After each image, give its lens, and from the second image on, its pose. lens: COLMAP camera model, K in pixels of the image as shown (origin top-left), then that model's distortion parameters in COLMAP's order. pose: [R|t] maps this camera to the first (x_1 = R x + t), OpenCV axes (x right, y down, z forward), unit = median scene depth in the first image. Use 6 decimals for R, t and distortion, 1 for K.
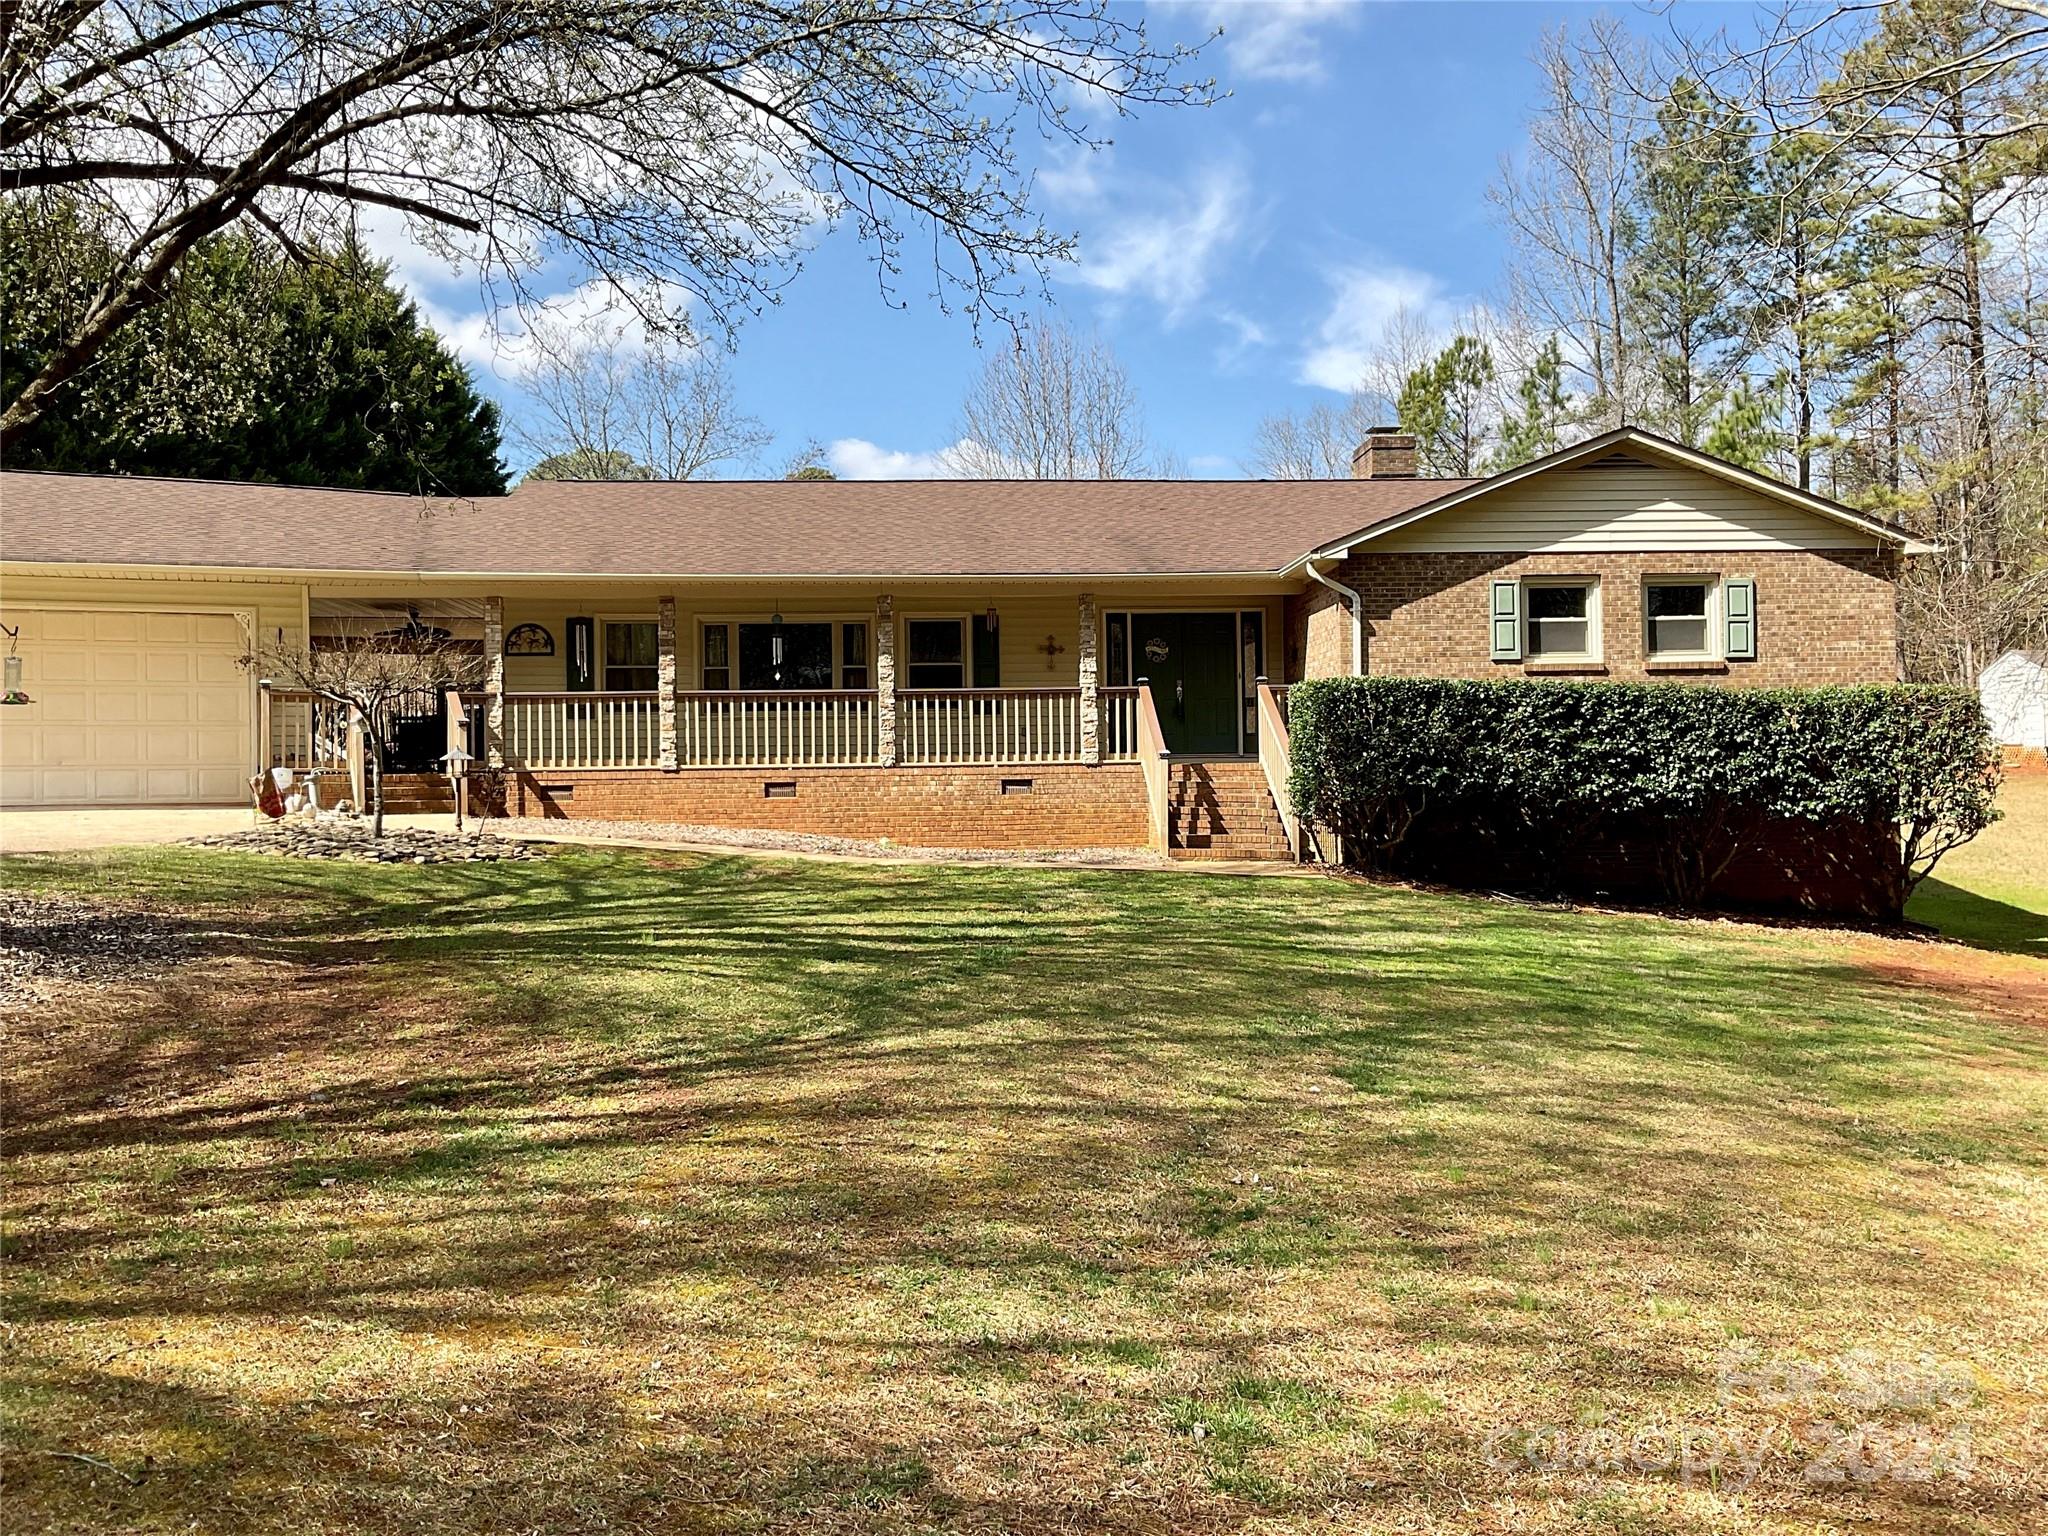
lens RADIAL K [[1758.9, 0, 1006.9], [0, 1758.9, 768.9], [0, 0, 1]] dist [0.089170, -0.158125]
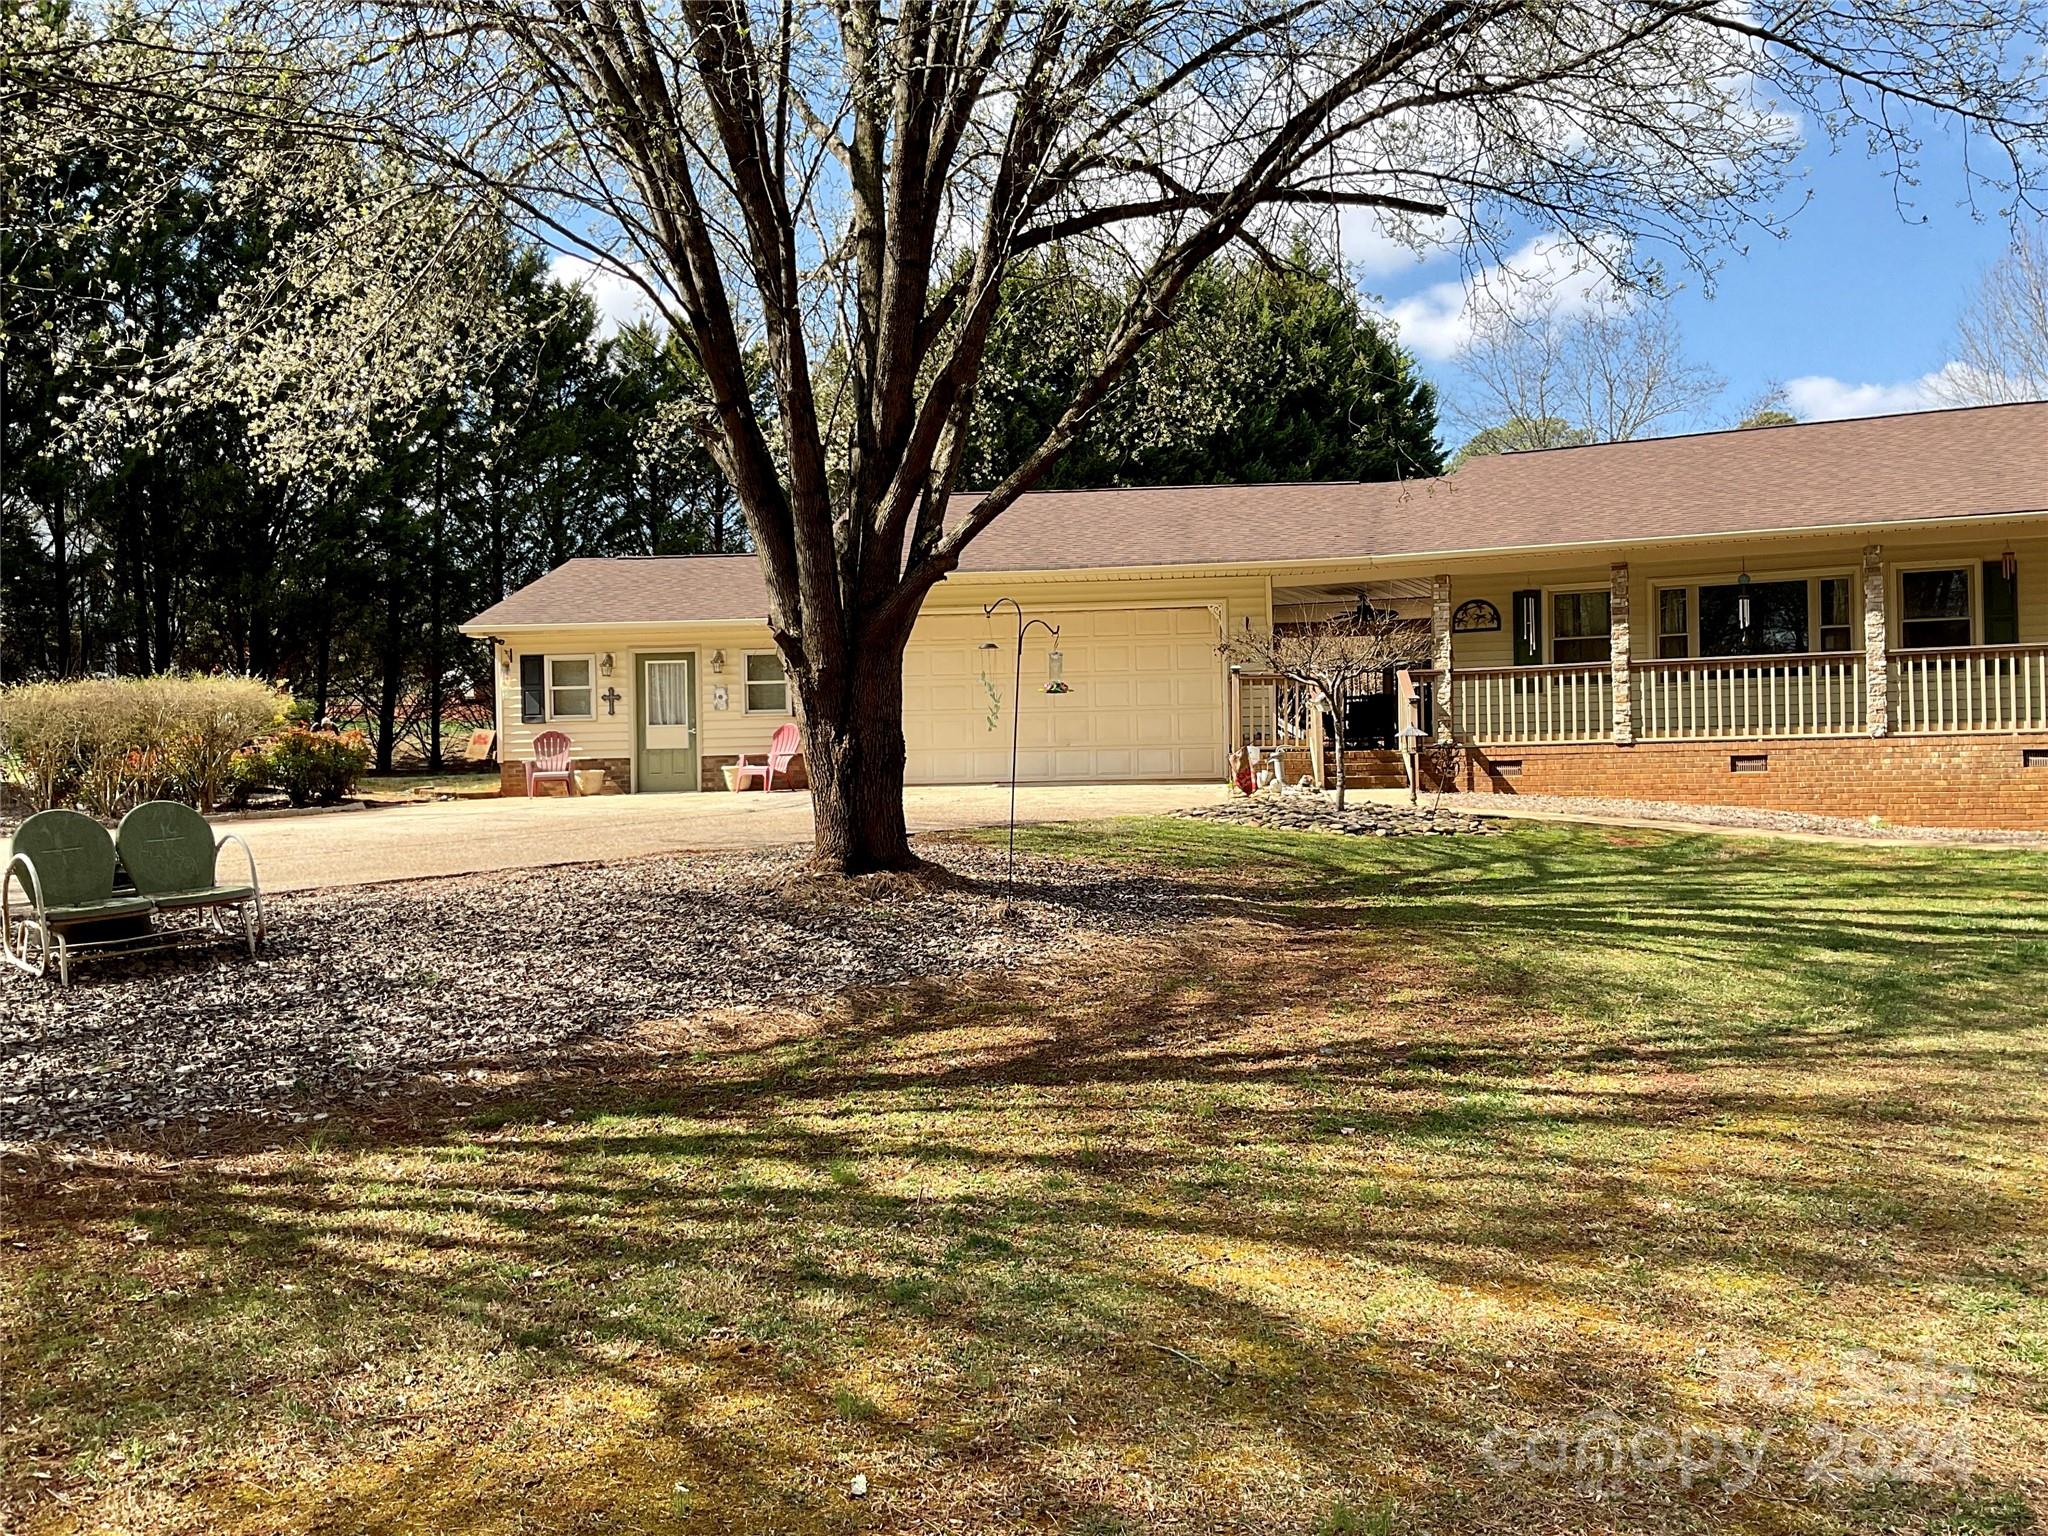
lens RADIAL K [[1758.9, 0, 1016.9], [0, 1758.9, 769.8], [0, 0, 1]] dist [0.089170, -0.158125]
pose [[0.873765, -0.005970, -0.486312, -0.017570], [0.012830, 0.999860, 0.010777, 0.000466], [0.486179, -0.015656, 0.873719, -0.010405]]
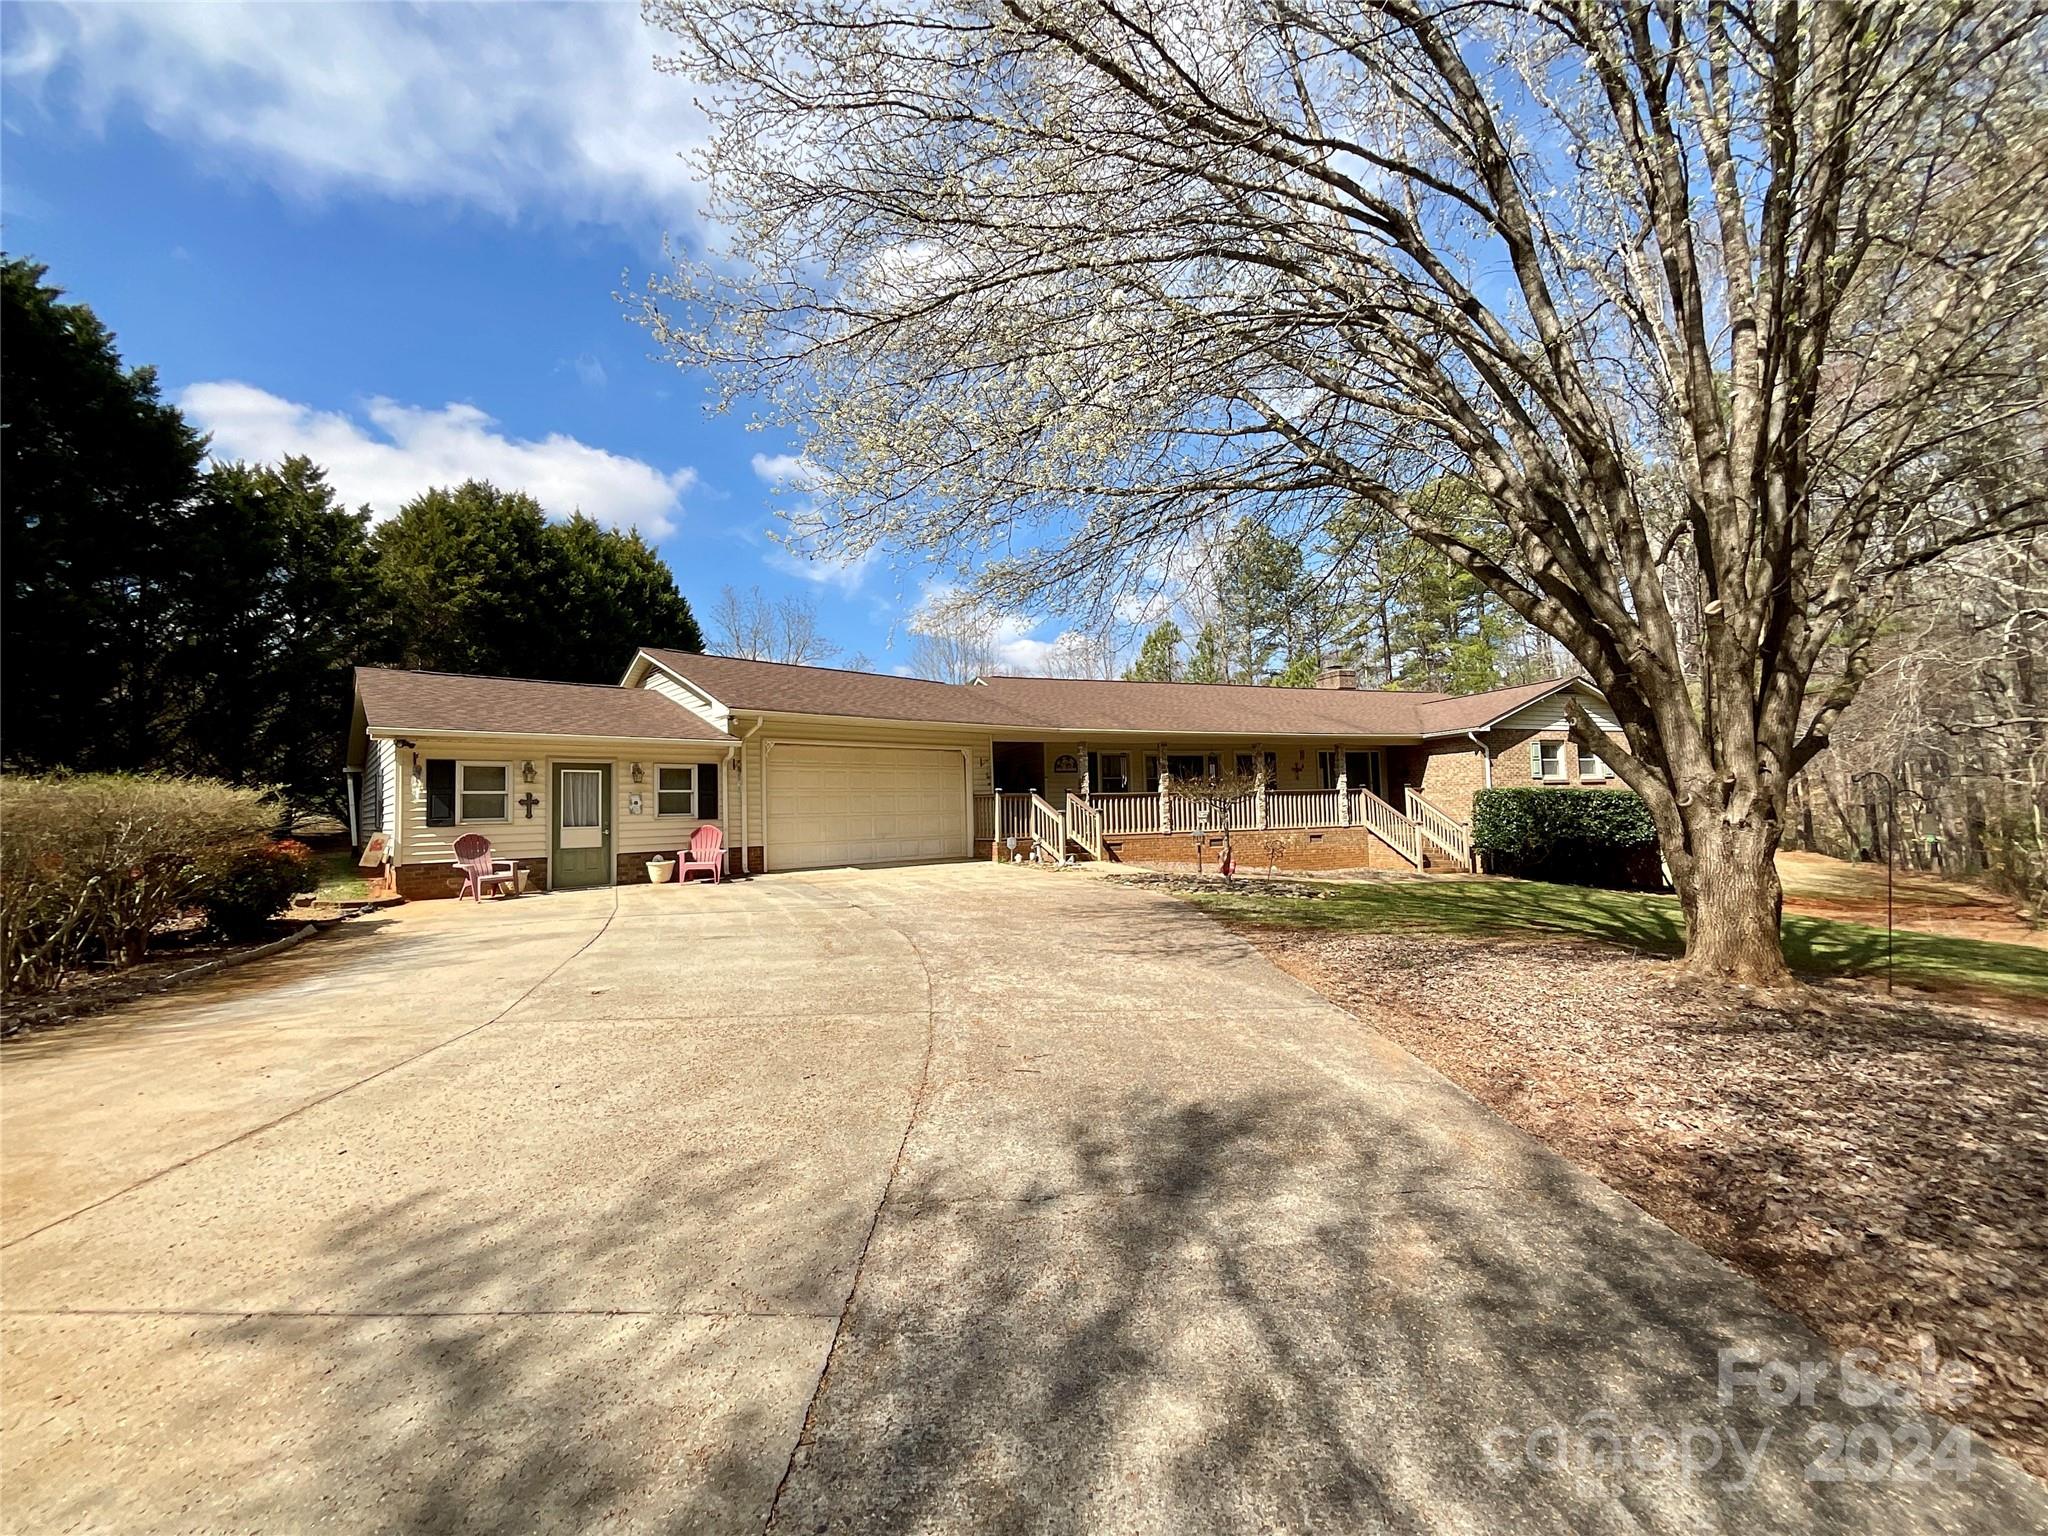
lens RADIAL K [[829.4, 0, 1021.7], [0, 829.4, 770.2], [0, 0, 1]] dist [-0.001686, 0.000154]
pose [[0.952895, 0.004129, 0.303272, -1.056706], [0.010022, 0.998933, -0.045089, -0.049798], [-0.303135, 0.046004, 0.951837, 0.334962]]
